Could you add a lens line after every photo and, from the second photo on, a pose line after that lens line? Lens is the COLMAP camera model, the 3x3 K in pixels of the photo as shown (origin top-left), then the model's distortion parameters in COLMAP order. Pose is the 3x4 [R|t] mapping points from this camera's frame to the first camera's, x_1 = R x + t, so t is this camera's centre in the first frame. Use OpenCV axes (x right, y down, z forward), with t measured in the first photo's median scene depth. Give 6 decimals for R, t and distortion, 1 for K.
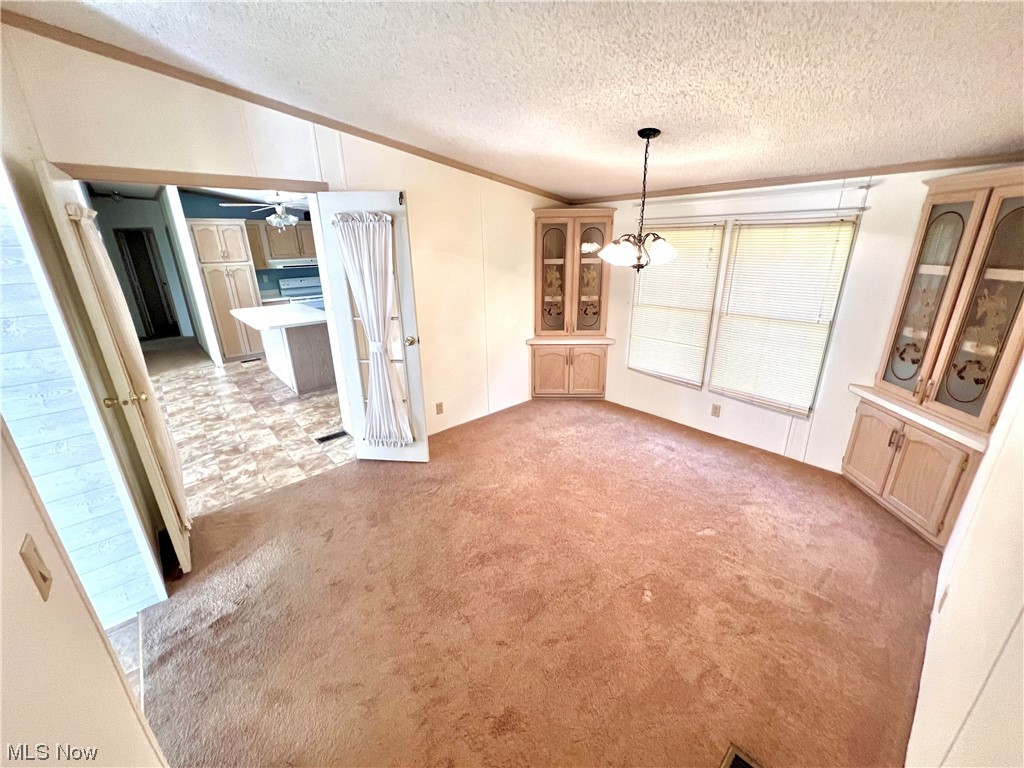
lens RADIAL K [[408.5, 0, 511.0], [0, 408.5, 383.8], [0, 0, 1]] dist [-0.001658, -0.000021]
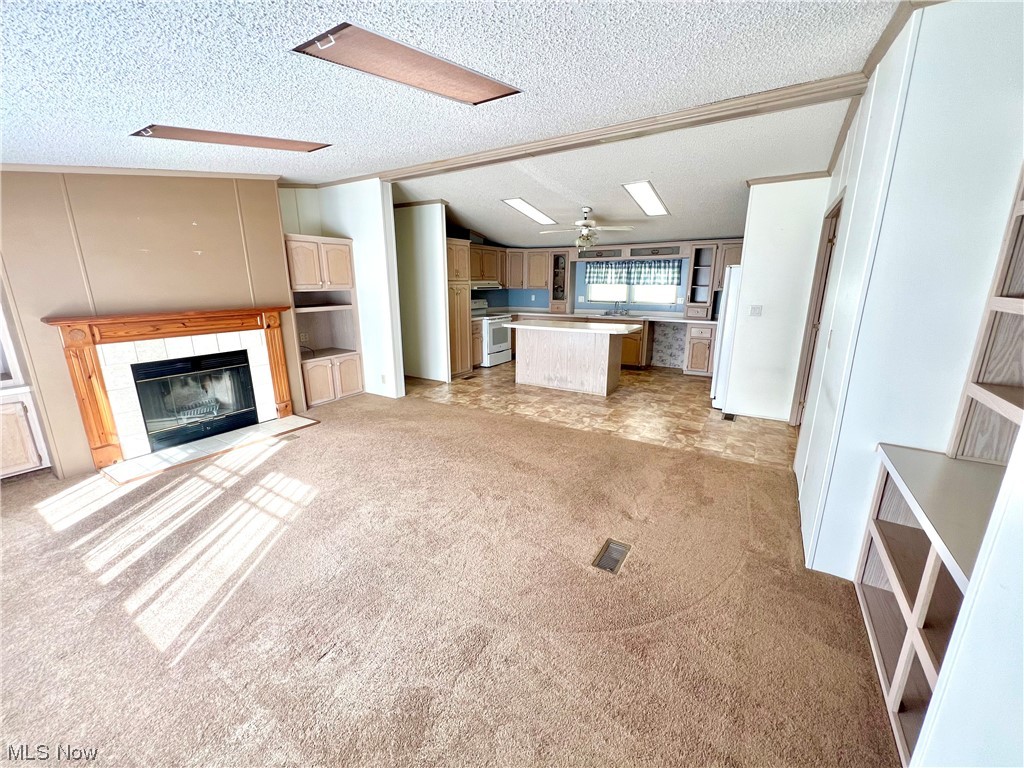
lens RADIAL K [[410.2, 0, 512.0], [0, 410.2, 384.0], [0, 0, 1]] dist [-0.001503, 0.000296]
pose [[0.959911, -0.052040, 0.275432, -1.279430], [0.077881, 0.993441, -0.083726, 0.079059], [-0.269269, 0.101820, 0.957668, 0.009867]]
